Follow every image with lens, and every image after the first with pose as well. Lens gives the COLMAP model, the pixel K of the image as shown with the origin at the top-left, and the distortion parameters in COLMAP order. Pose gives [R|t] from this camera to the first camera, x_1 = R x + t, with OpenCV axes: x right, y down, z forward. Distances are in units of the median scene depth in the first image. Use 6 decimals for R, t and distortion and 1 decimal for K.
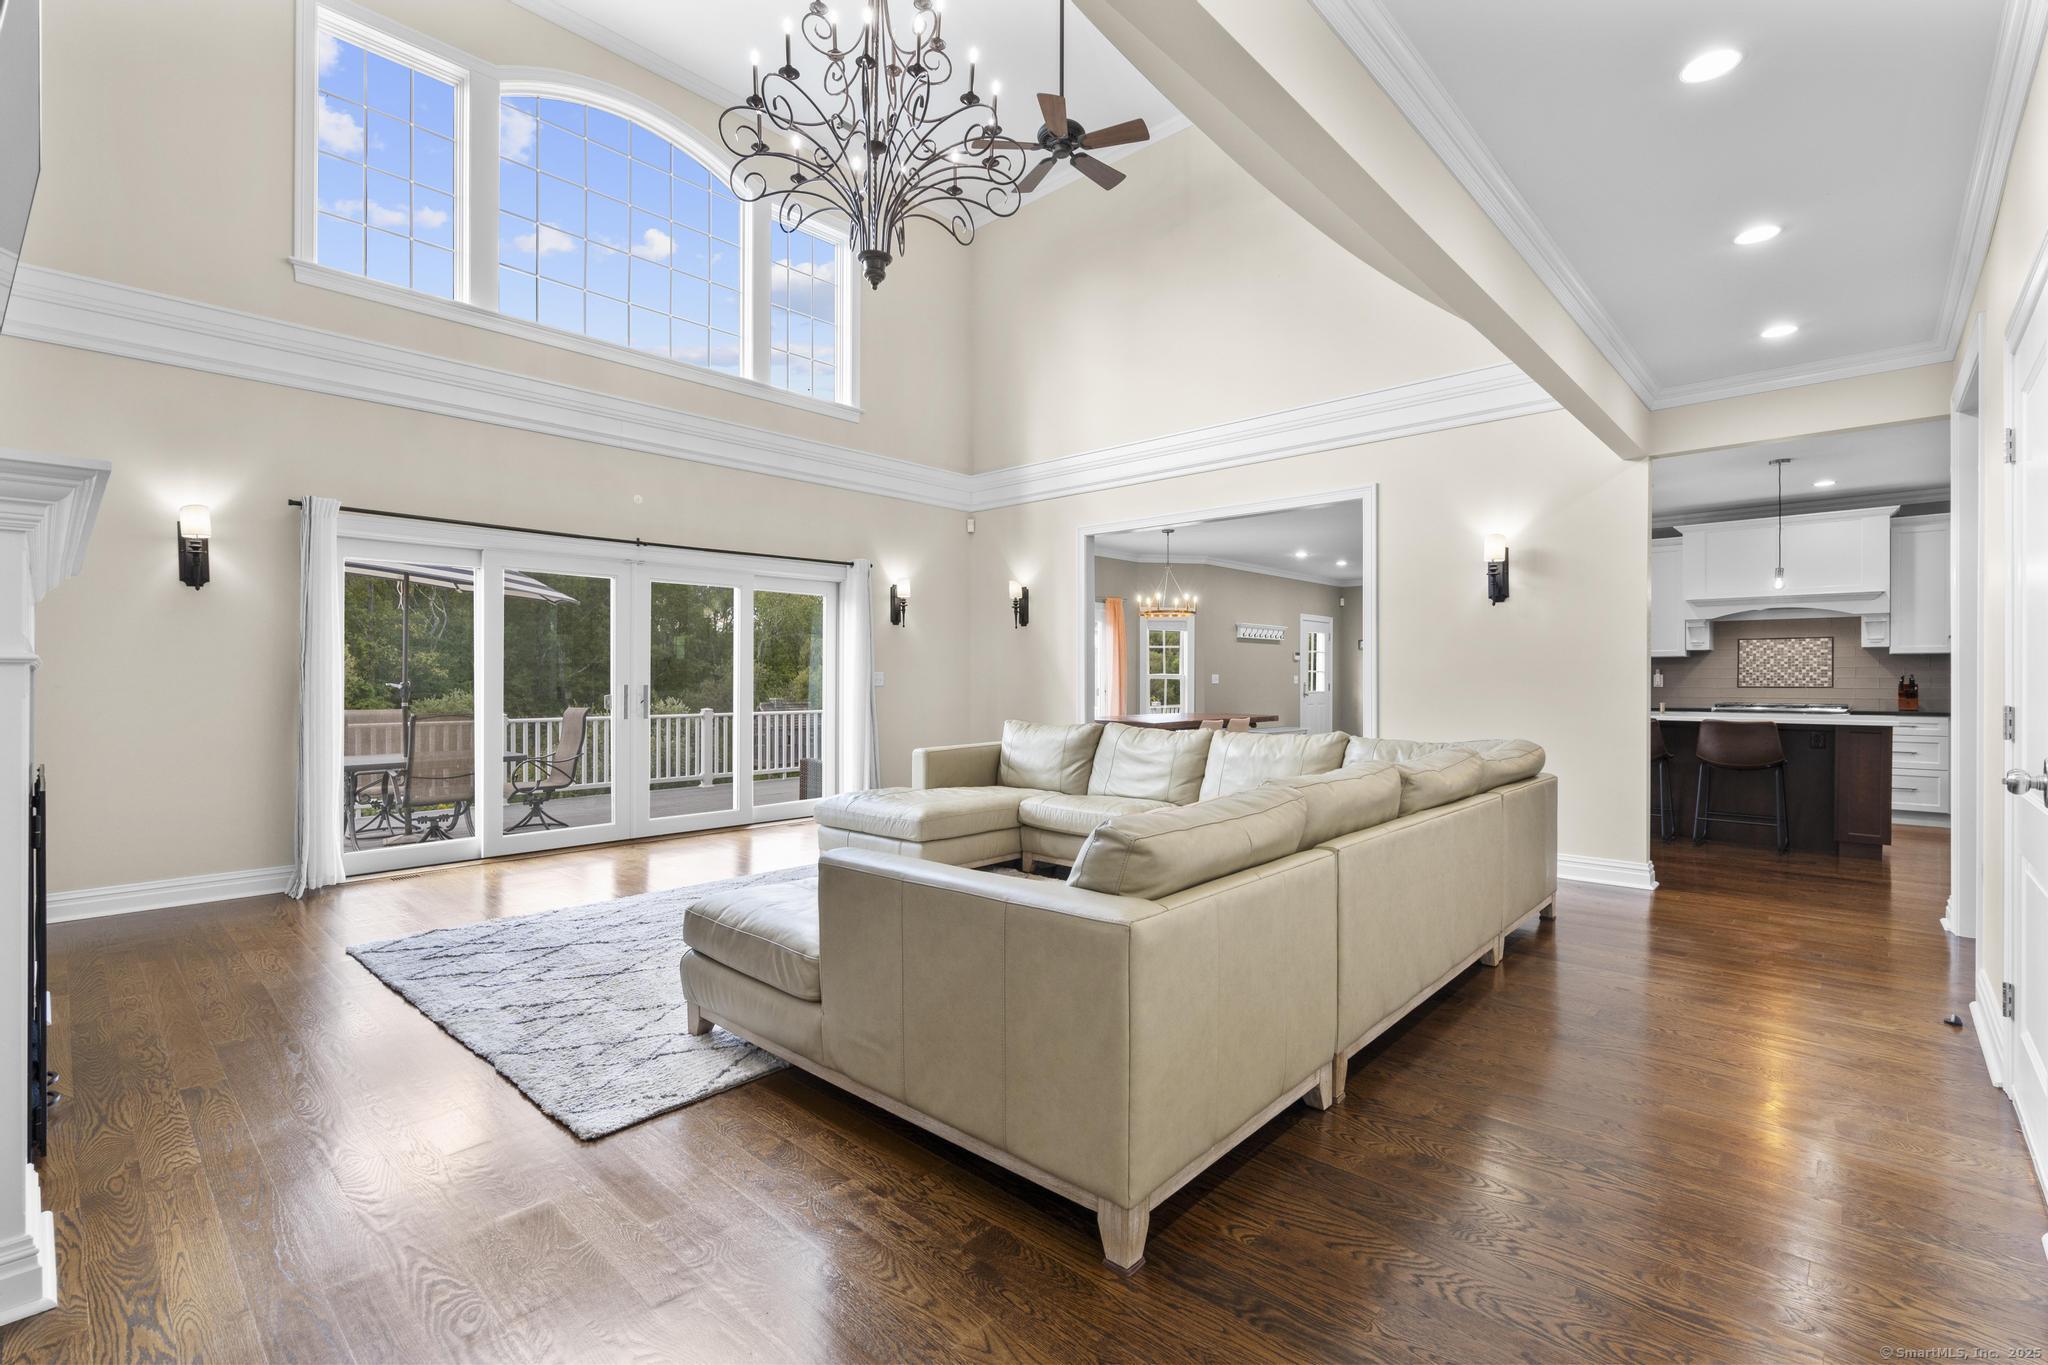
lens RADIAL K [[917.4, 0, 1018.9], [0, 917.4, 687.1], [0, 0, 1]] dist [-0.001185, 0.000852]
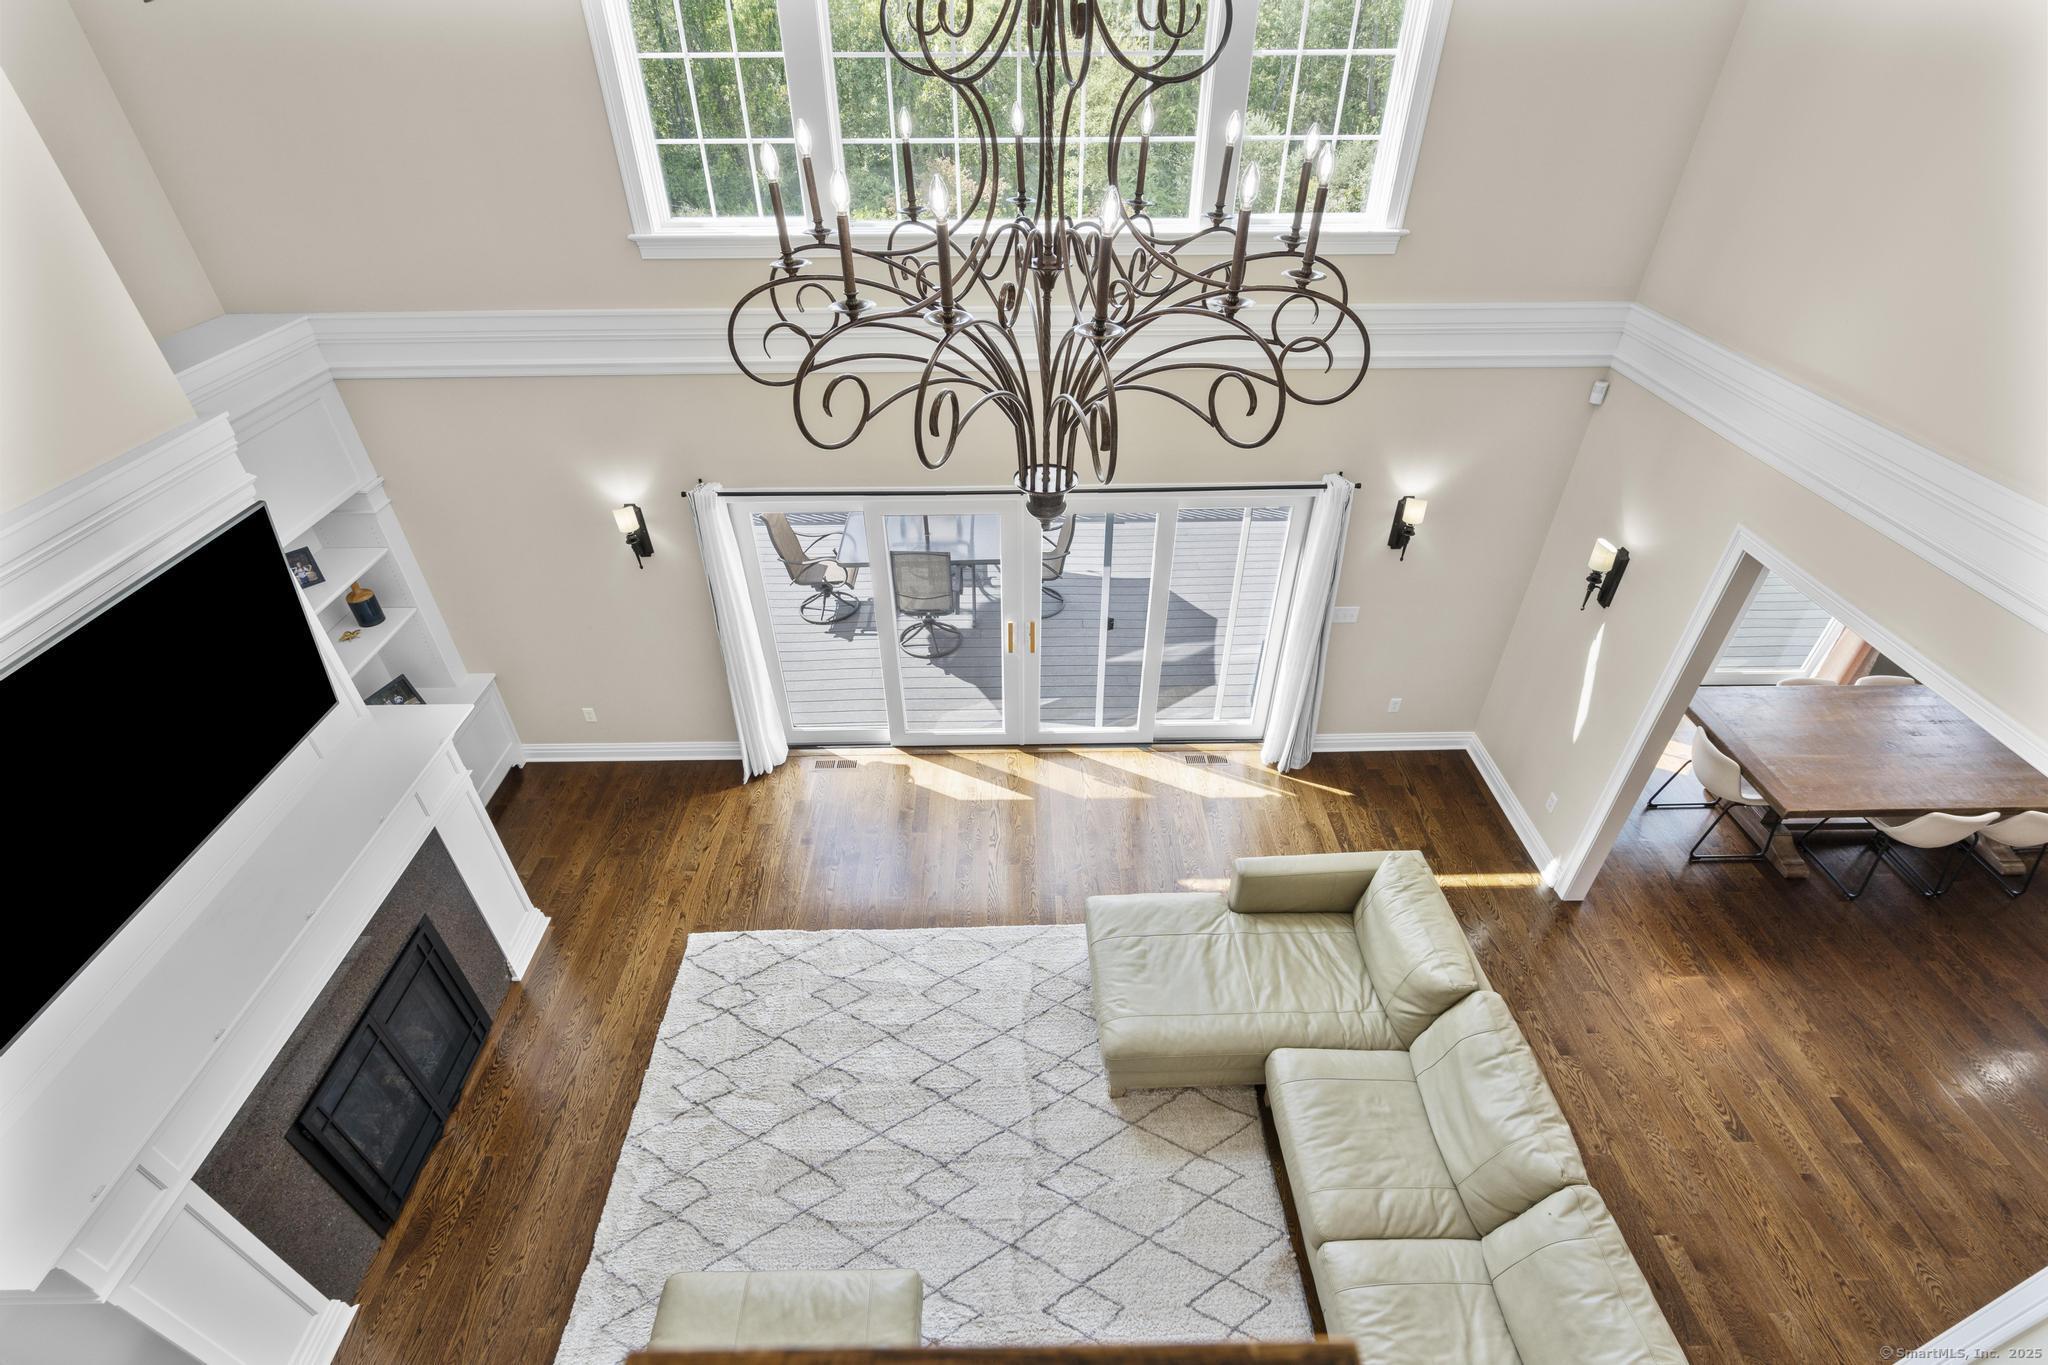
lens RADIAL K [[917.4, 0, 1022.9], [0, 917.4, 691.8], [0, 0, 1]] dist [-0.001185, 0.000852]
pose [[0.696197, 0.426600, -0.577341, 0.118735], [0.005910, 0.800830, 0.598863, -0.402620], [0.717827, -0.420339, 0.555014, 0.361555]]
